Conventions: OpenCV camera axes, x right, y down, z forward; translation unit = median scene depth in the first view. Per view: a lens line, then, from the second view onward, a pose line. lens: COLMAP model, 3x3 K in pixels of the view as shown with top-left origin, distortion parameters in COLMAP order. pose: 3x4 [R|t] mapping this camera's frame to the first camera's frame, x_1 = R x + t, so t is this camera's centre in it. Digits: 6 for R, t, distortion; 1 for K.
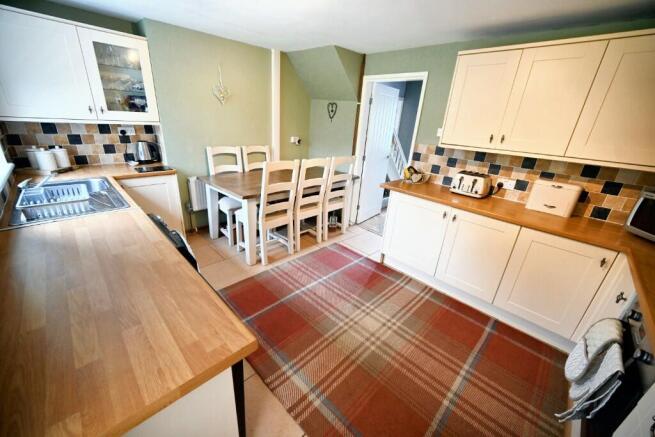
lens RADIAL K [[258.5, 0, 325.4], [0, 258.5, 219.8], [0, 0, 1]] dist [-0.002635, -0.000425]
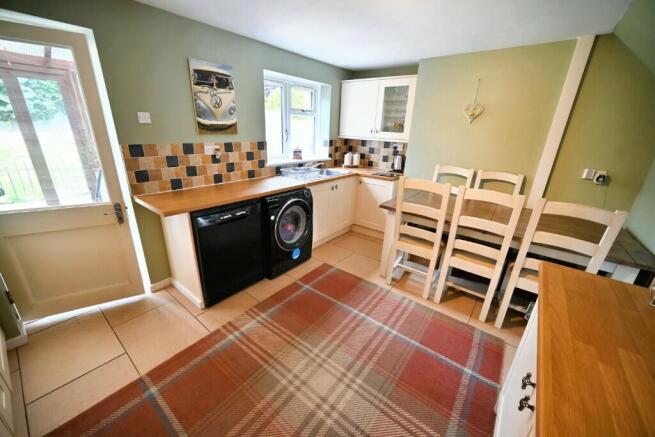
lens RADIAL K [[258.5, 0, 325.4], [0, 258.5, 219.8], [0, 0, 1]] dist [-0.002635, -0.000425]
pose [[0.109972, 0.281594, -0.953211, 0.676751], [-0.390642, 0.894098, 0.219063, -0.178798], [0.913950, 0.348273, 0.208328, 0.591623]]
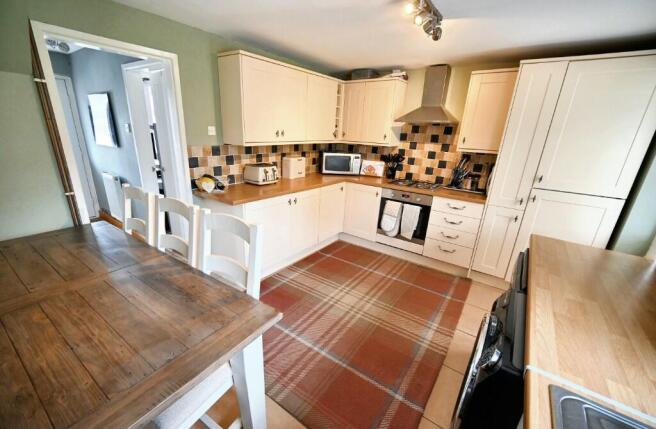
lens RADIAL K [[270.4, 0, 324.7], [0, 270.4, 221.2], [0, 0, 1]] dist [0.000174, -0.000063]
pose [[-0.149524, -0.387136, 0.909818, -0.688425], [0.311059, 0.855024, 0.414941, -0.391506], [-0.938555, 0.345051, -0.007424, 0.866032]]
